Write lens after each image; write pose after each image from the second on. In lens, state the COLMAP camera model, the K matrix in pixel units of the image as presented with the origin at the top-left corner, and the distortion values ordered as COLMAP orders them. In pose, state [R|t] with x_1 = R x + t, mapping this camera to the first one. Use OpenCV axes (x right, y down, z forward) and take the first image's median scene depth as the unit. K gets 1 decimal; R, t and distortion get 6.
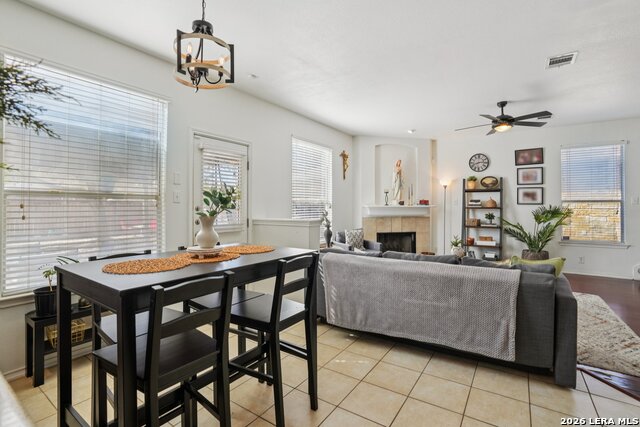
lens RADIAL K [[296.8, 0, 320.1], [0, 296.8, 204.7], [0, 0, 1]] dist [-0.075862, 0.026280]
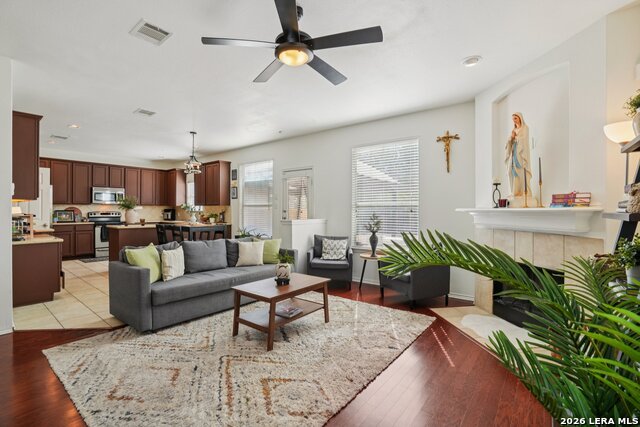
lens RADIAL K [[296.8, 0, 320.1], [0, 296.8, 204.7], [0, 0, 1]] dist [-0.075862, 0.026280]
pose [[-0.067529, -0.019373, -0.997529, 0.825093], [0.004006, 0.999798, -0.019689, 0.005659], [0.997709, -0.005326, -0.067438, 0.770392]]
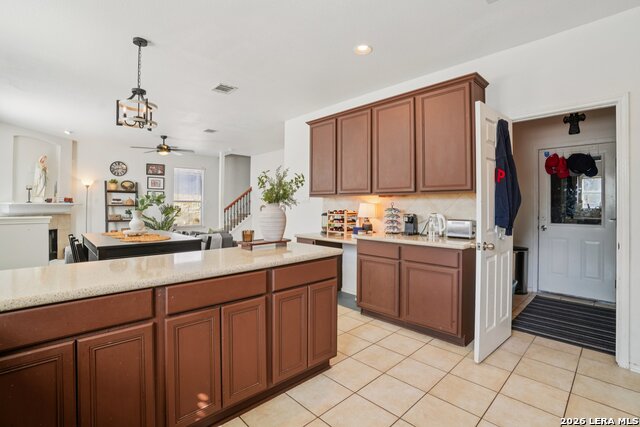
lens RADIAL K [[296.8, 0, 320.1], [0, 296.8, 204.7], [0, 0, 1]] dist [-0.075862, 0.026280]
pose [[0.202241, 0.001936, 0.979334, -0.495762], [-0.011439, 0.999934, 0.000386, -0.002912], [-0.979269, -0.011281, 0.202250, -0.085929]]
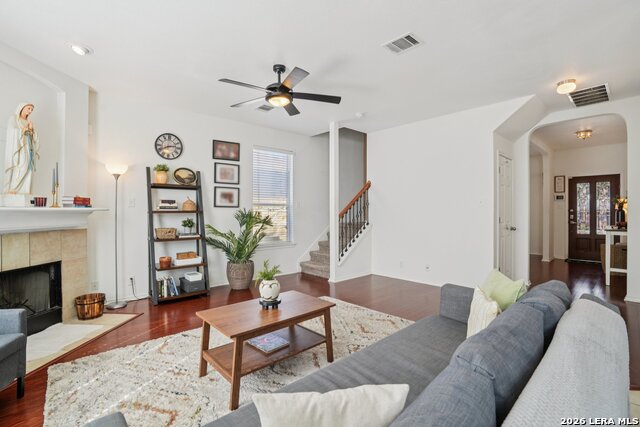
lens RADIAL K [[294.8, 0, 318.5], [0, 294.8, 211.6], [0, 0, 1]] dist [-0.073975, 0.026837]
pose [[0.232414, -0.005638, 0.972601, -0.041557], [-0.004396, 0.999967, 0.006847, 0.004243], [-0.972607, -0.005867, 0.232381, 0.521017]]
